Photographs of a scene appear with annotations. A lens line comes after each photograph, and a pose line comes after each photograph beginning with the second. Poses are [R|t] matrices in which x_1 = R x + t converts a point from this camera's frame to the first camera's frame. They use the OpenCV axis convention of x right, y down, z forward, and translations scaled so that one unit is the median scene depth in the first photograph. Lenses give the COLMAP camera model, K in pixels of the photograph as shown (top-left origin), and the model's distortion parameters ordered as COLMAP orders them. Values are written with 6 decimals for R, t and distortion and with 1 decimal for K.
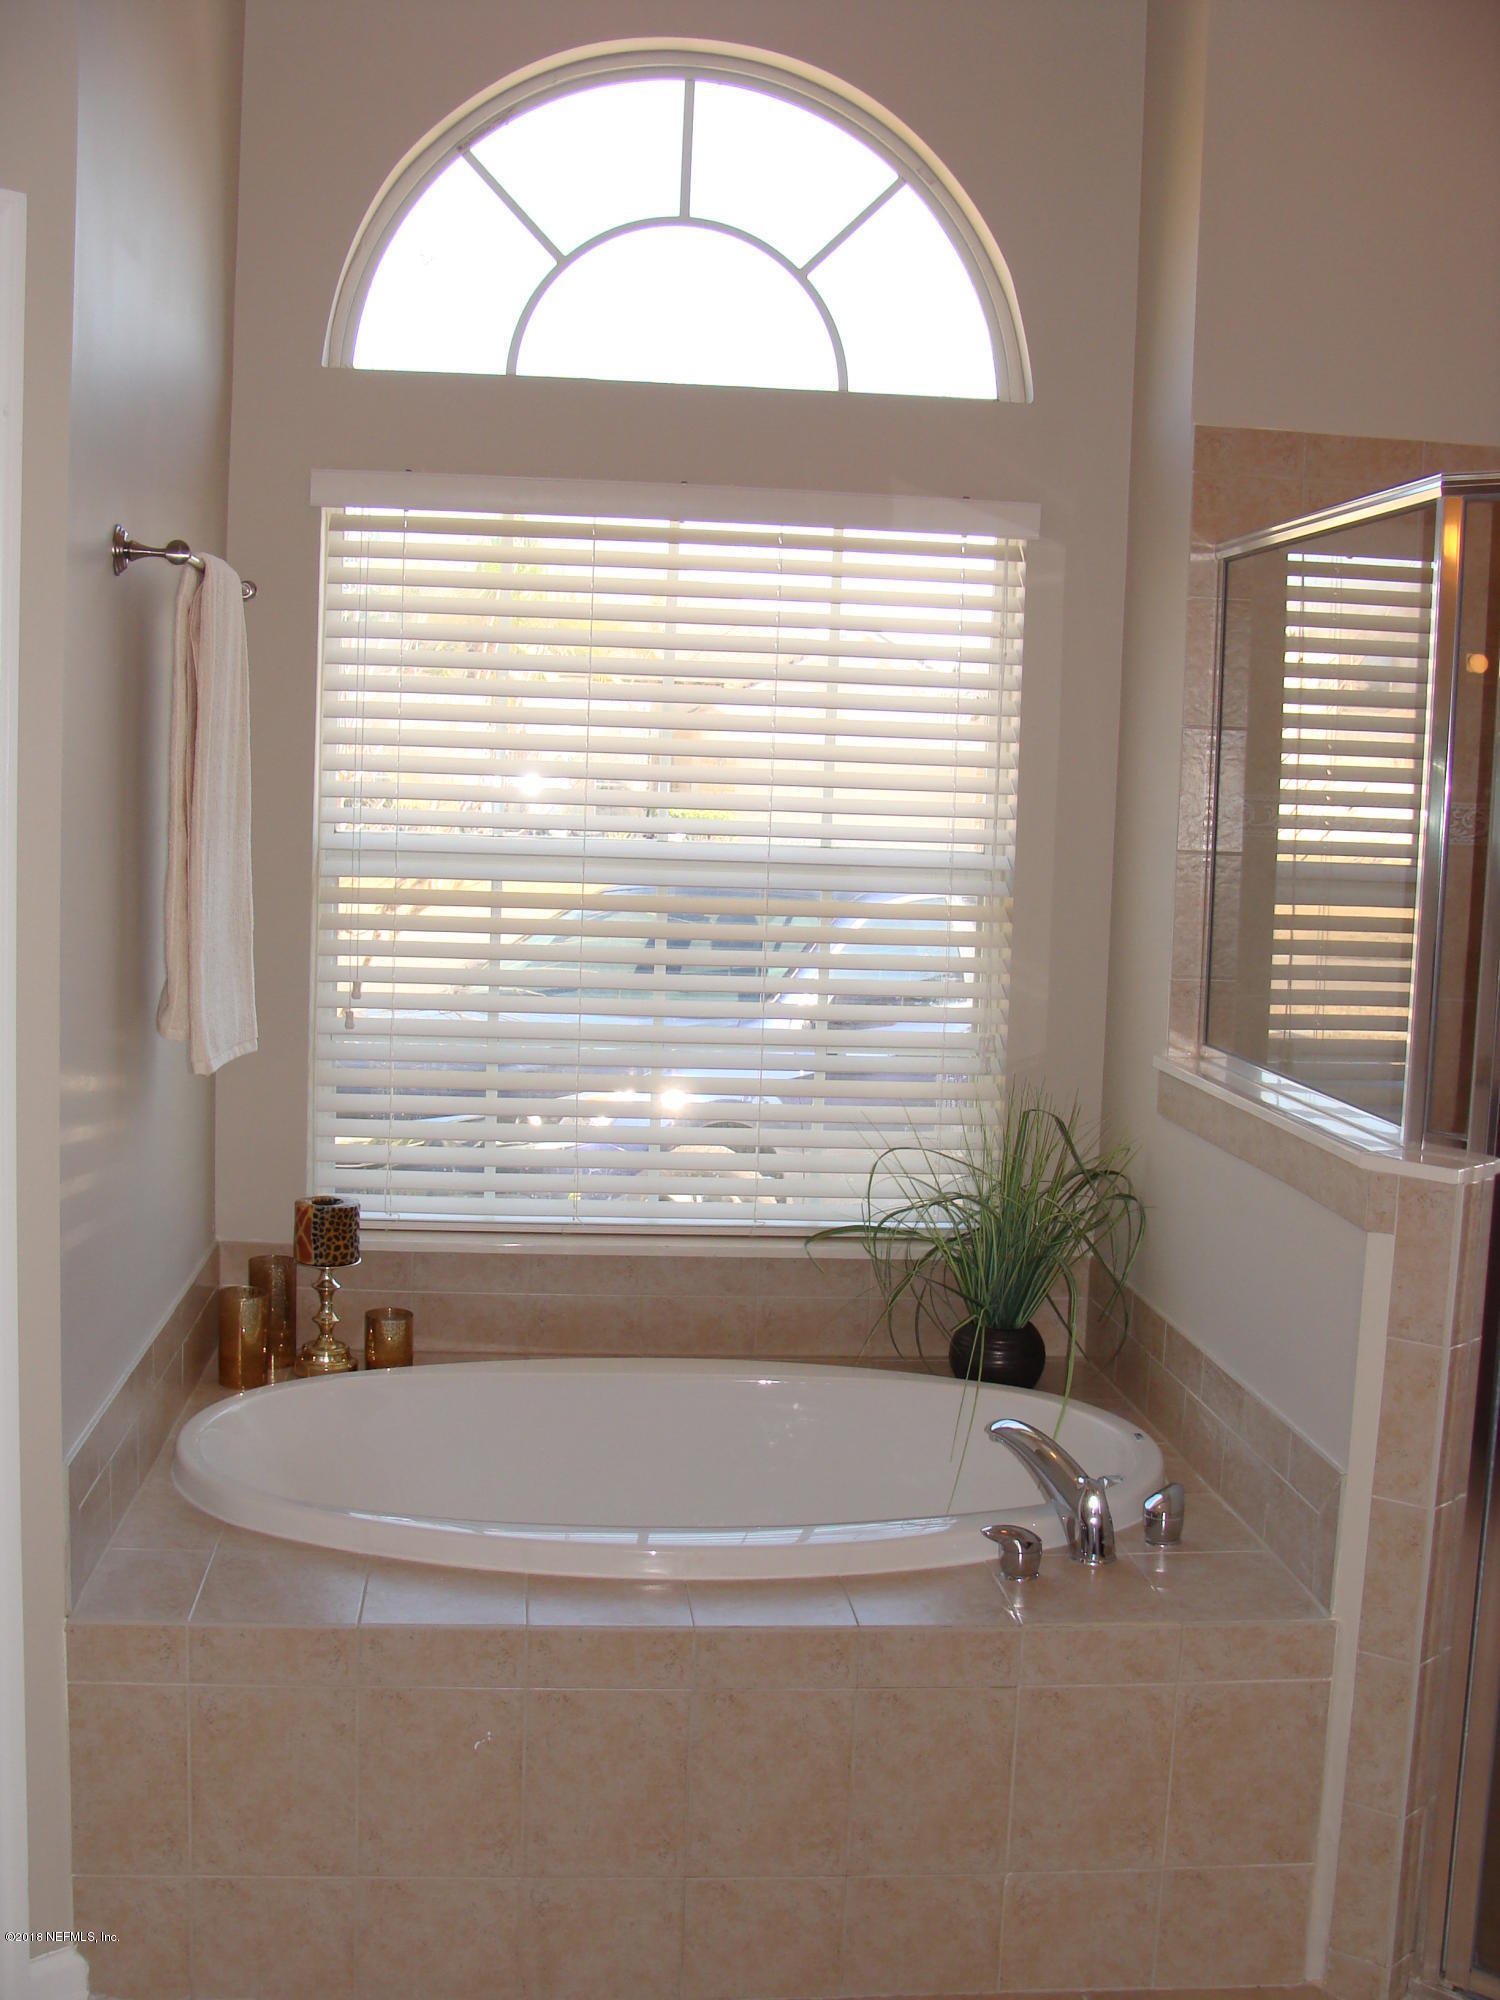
lens RADIAL K [[2246.5, 0, 750.0], [0, 2246.5, 1000.0], [0, 0, 1]] dist [-0.226037, 0.241376]
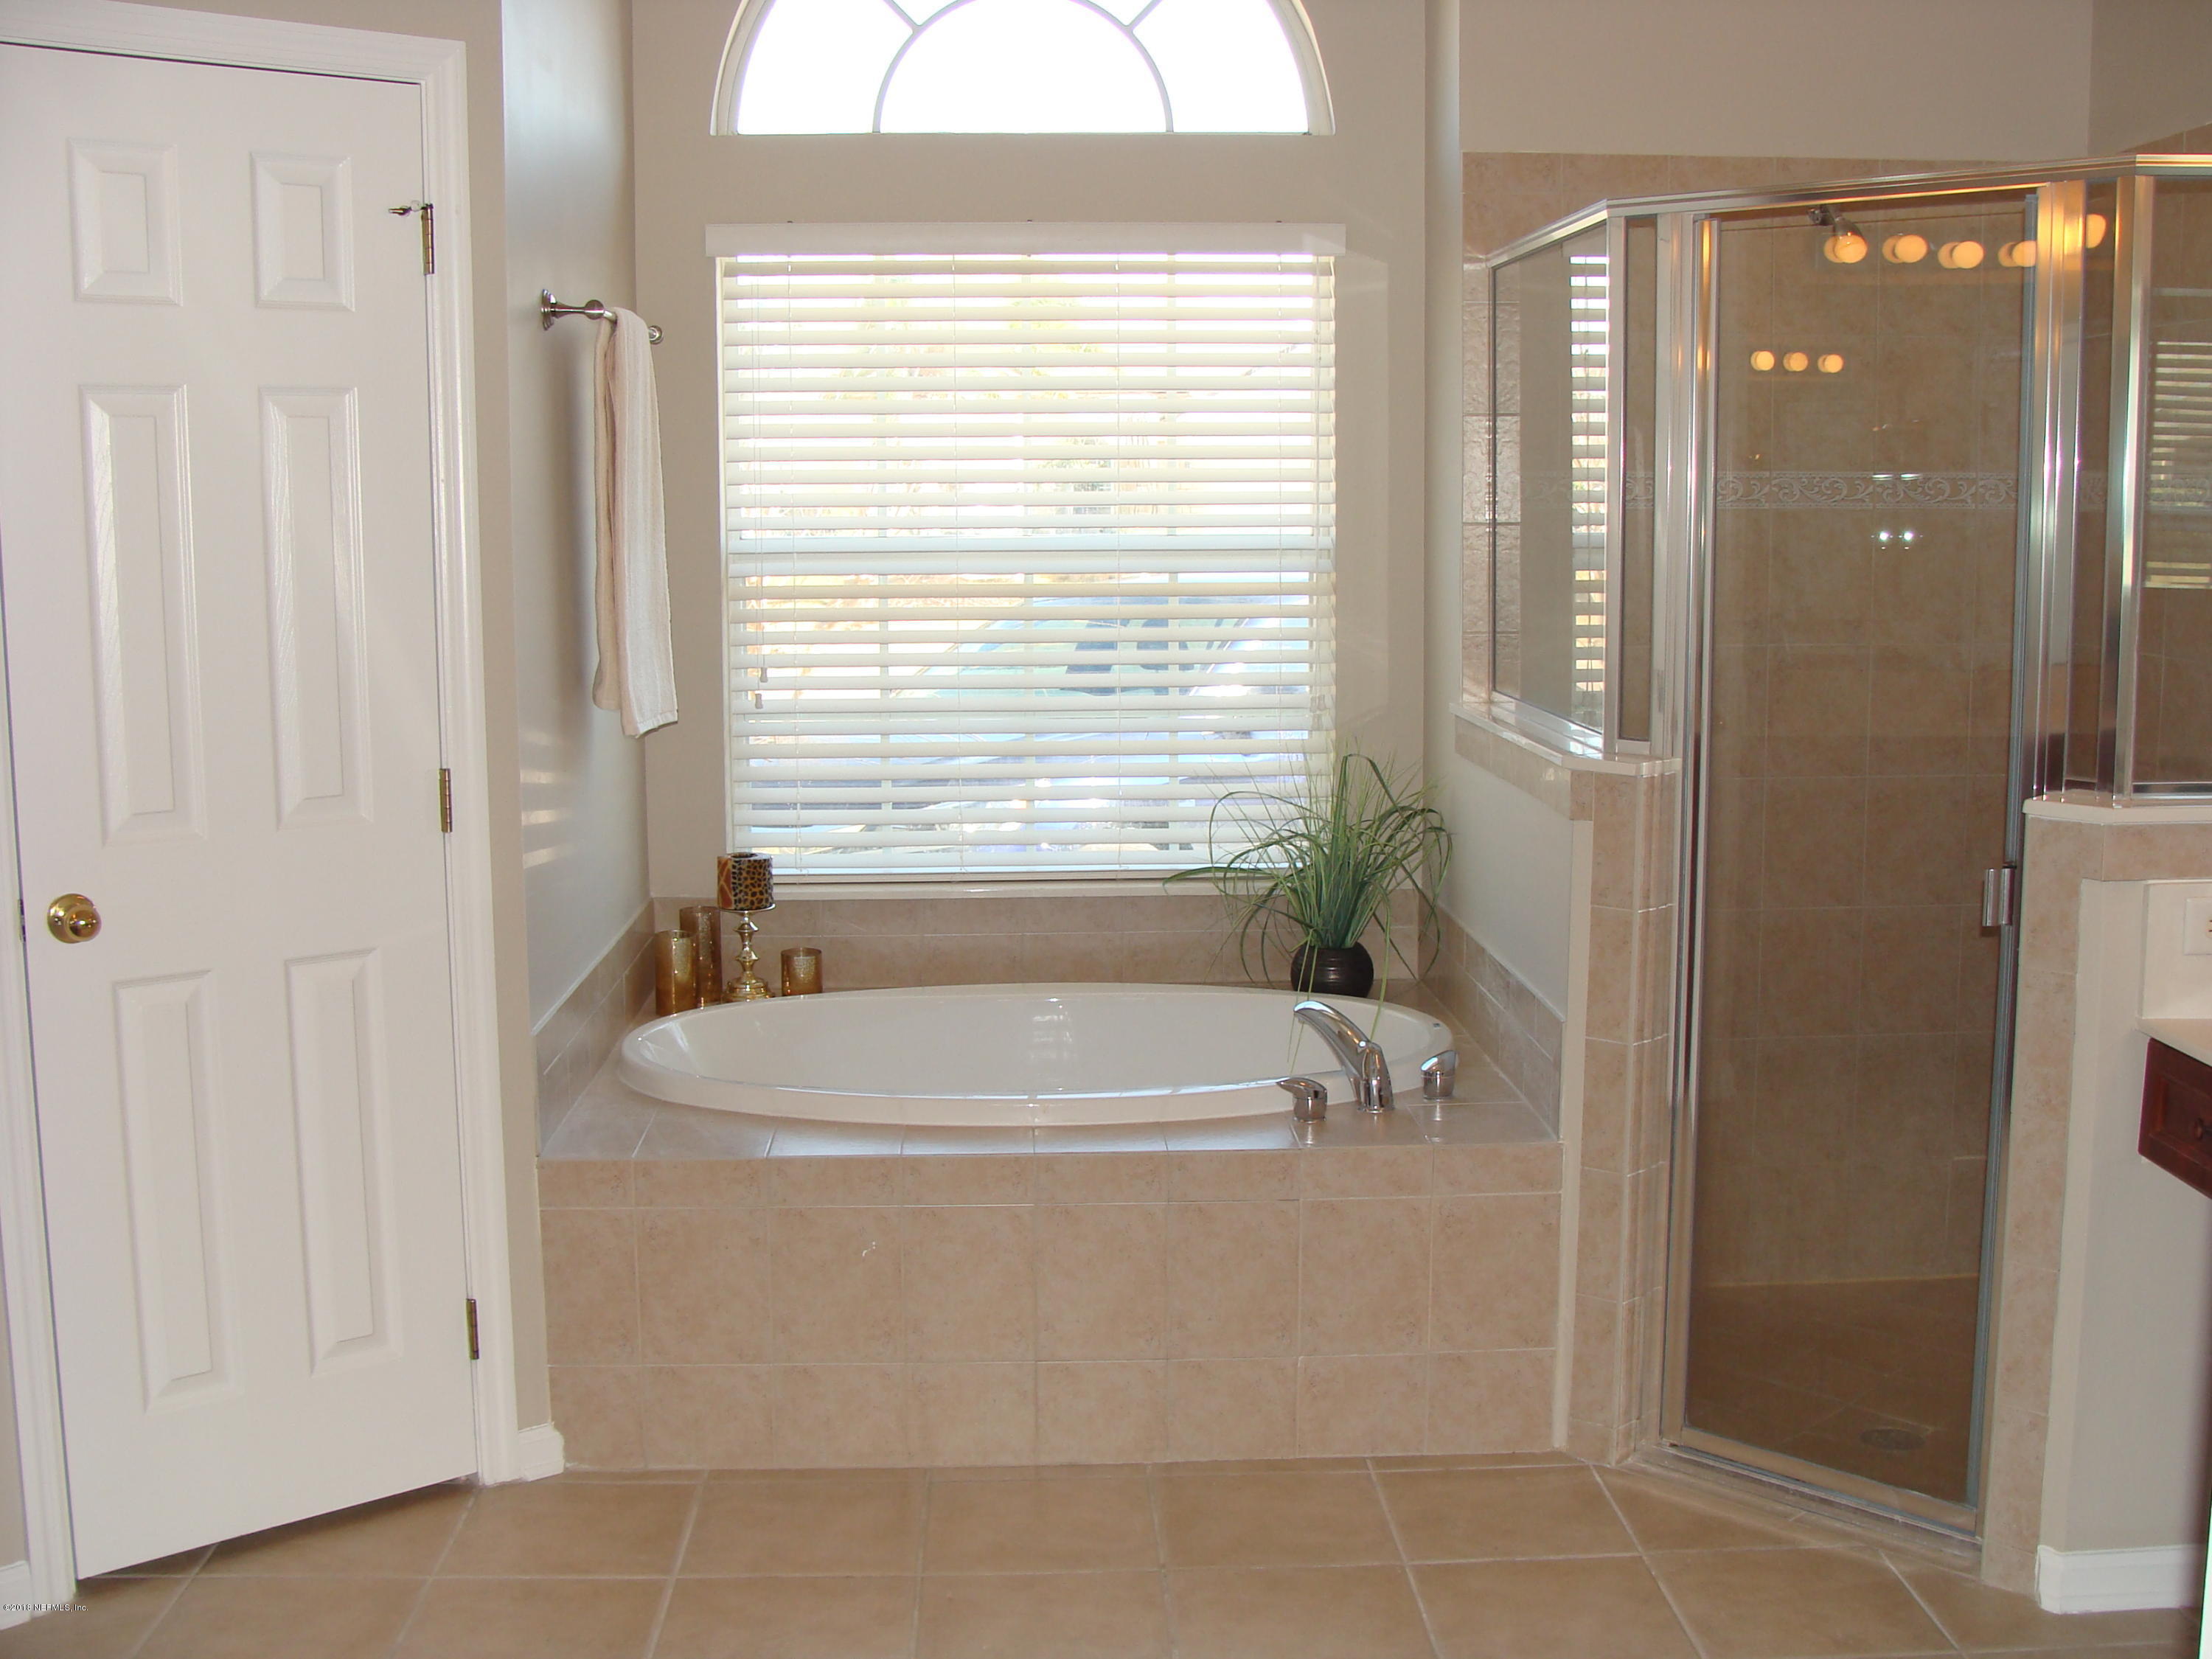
lens RADIAL K [[2484.7, 0, 1106.0], [0, 2484.7, 829.5], [0, 0, 1]] dist [-0.226037, 0.241376]
pose [[0.997815, -0.034069, -0.056604, 0.075245], [0.036034, 0.998770, 0.034064, 0.041470], [0.055374, -0.036030, 0.997815, -0.289560]]
